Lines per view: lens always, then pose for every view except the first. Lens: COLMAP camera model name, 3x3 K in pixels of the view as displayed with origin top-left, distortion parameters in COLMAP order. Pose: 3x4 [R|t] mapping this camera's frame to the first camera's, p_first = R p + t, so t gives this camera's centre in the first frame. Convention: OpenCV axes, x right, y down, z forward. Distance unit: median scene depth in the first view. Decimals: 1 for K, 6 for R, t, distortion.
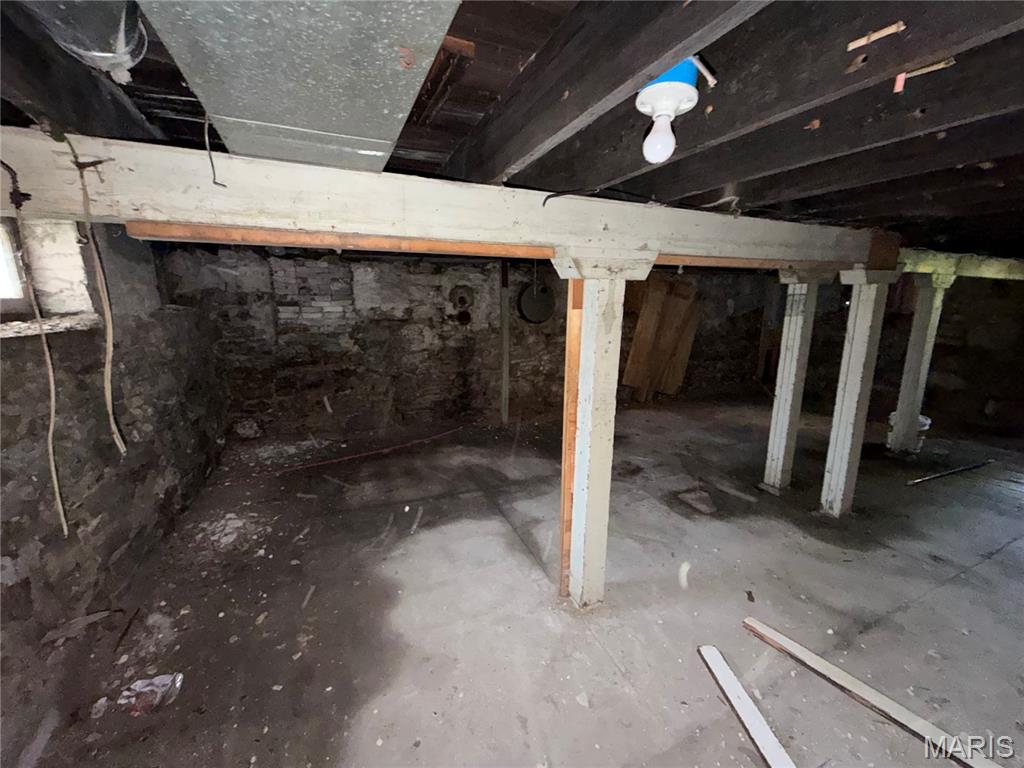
lens RADIAL K [[409.5, 0, 507.0], [0, 409.5, 384.3], [0, 0, 1]] dist [-0.000231, 0.000108]
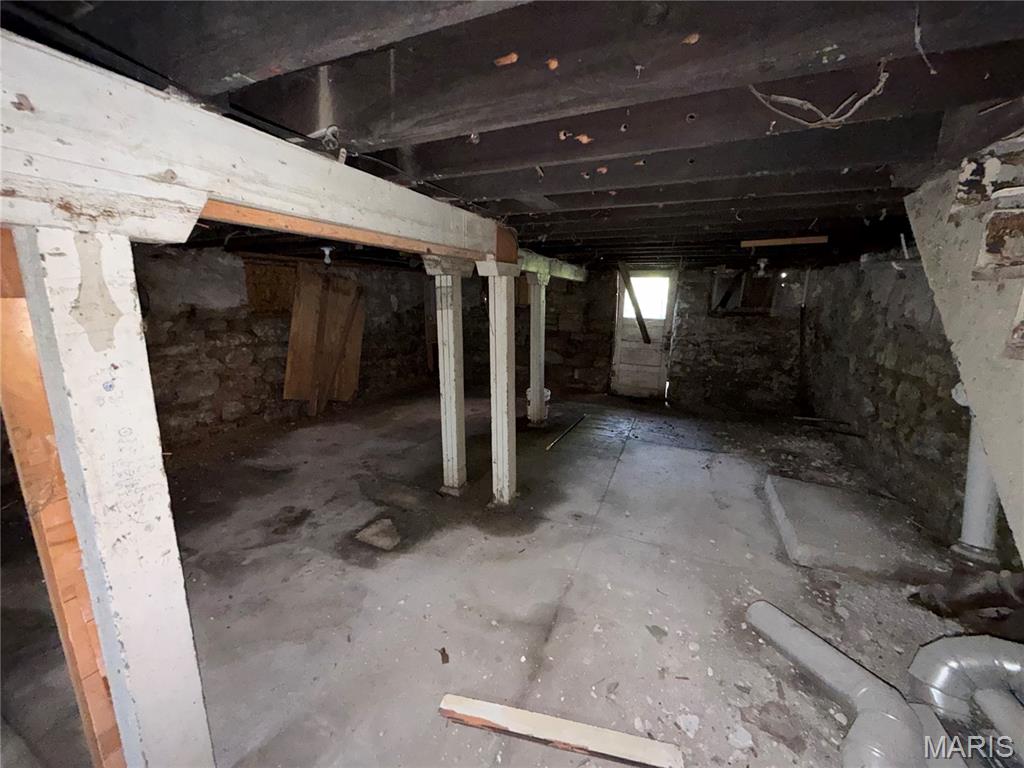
lens RADIAL K [[409.5, 0, 507.0], [0, 409.5, 384.3], [0, 0, 1]] dist [-0.000231, 0.000108]
pose [[0.741035, -0.138234, 0.657083, 0.157663], [0.136238, 0.989178, 0.054454, -0.026534], [-0.657500, 0.049167, 0.751849, 0.196033]]
